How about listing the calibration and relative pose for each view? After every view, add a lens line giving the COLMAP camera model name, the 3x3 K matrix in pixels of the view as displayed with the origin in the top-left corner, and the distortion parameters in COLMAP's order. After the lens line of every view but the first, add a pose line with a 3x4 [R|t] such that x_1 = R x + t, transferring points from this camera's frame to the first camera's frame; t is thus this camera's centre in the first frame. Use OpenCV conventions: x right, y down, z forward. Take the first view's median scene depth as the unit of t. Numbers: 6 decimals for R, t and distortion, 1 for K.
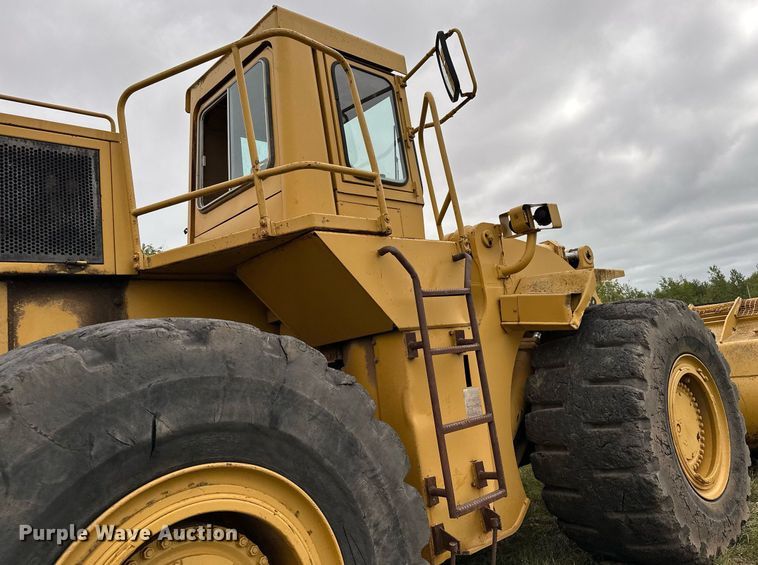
lens RADIAL K [[583.1, 0, 405.7], [0, 583.1, 250.0], [0, 0, 1]] dist [0.096894, -0.147875]
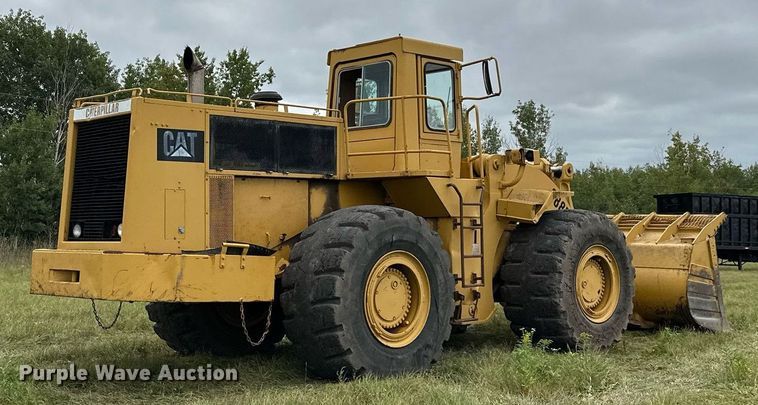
lens RADIAL K [[1008.7, 0, 352.0], [0, 1008.7, 202.9], [0, 0, 1]] dist [0.108228, 0.009883]
pose [[0.991691, 0.128621, -0.002351, -0.416822], [-0.126434, 0.977880, 0.166629, -0.569196], [0.023730, -0.164947, 0.986017, -3.152847]]
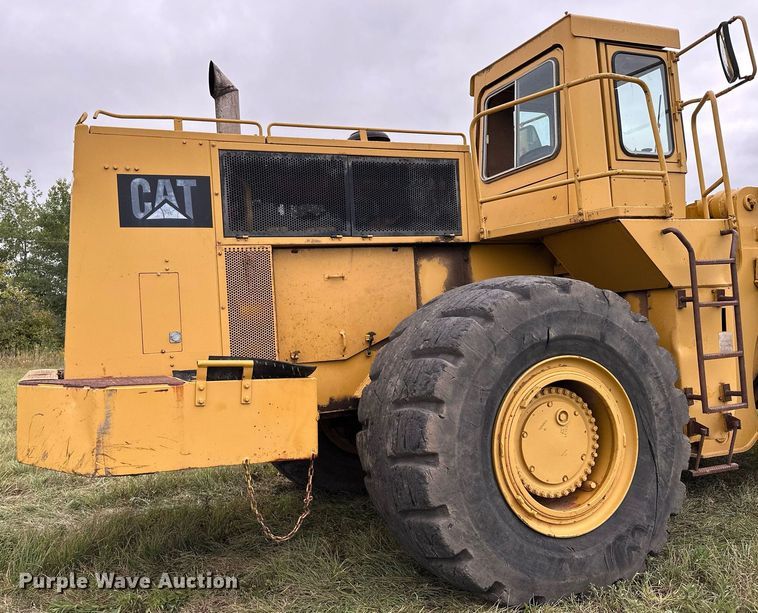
lens RADIAL K [[672.8, 0, 299.2], [0, 672.8, 316.6], [0, 0, 1]] dist [0.084631, -0.116539]
pose [[0.915916, 0.073438, -0.394594, -0.178059], [0.012940, 0.977205, 0.211903, -0.151061], [0.401161, -0.199191, 0.894088, -0.823351]]
